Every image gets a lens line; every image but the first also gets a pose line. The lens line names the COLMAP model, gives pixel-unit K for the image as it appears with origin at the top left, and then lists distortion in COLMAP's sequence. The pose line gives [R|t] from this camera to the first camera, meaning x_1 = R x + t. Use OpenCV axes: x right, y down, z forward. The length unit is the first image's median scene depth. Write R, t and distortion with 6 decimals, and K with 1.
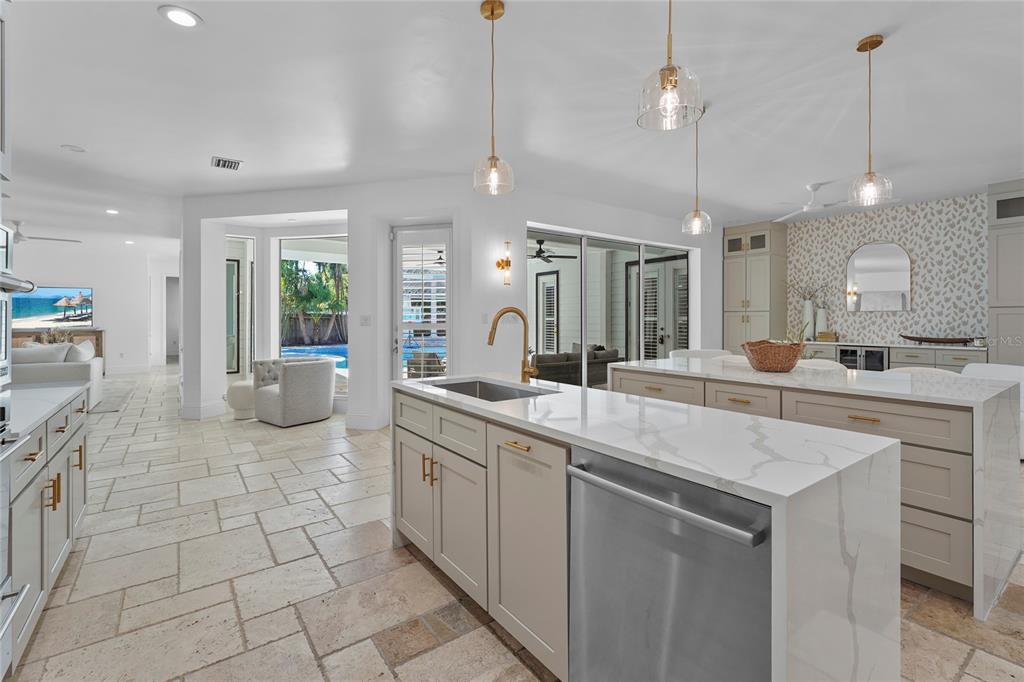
lens RADIAL K [[456.1, 0, 515.5], [0, 456.1, 336.3], [0, 0, 1]] dist [0.000534, -0.000618]
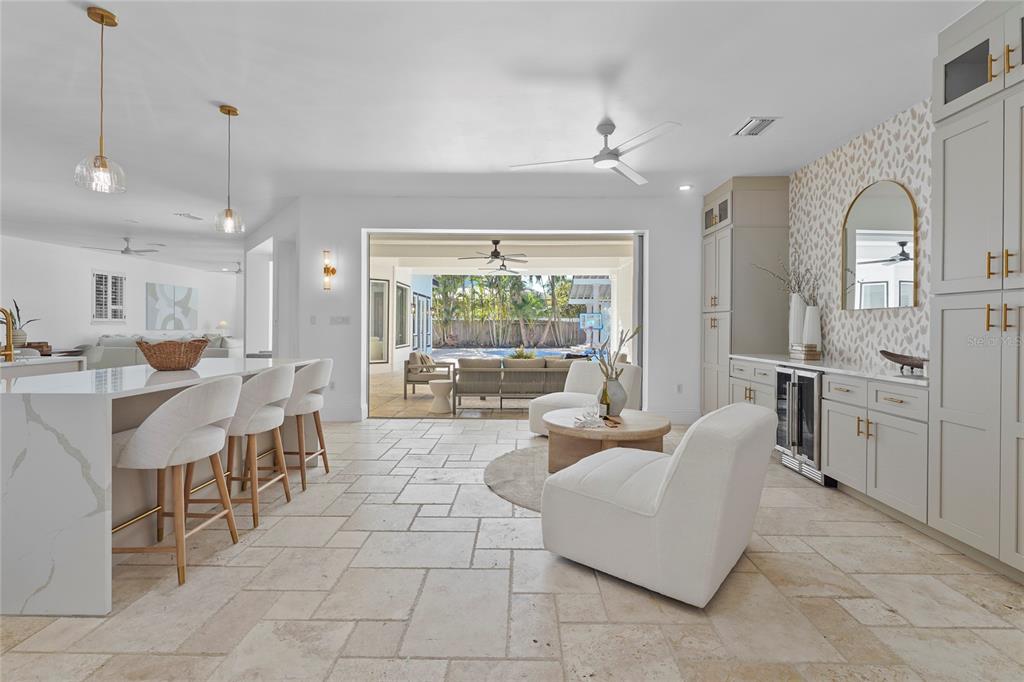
lens RADIAL K [[459.6, 0, 518.7], [0, 459.6, 341.0], [0, 0, 1]] dist [0.000411, -0.000147]
pose [[0.801515, 0.027656, -0.597334, 0.755233], [-0.031853, 0.999486, 0.003534, -0.003486], [0.597125, 0.016195, 0.801984, 0.281398]]
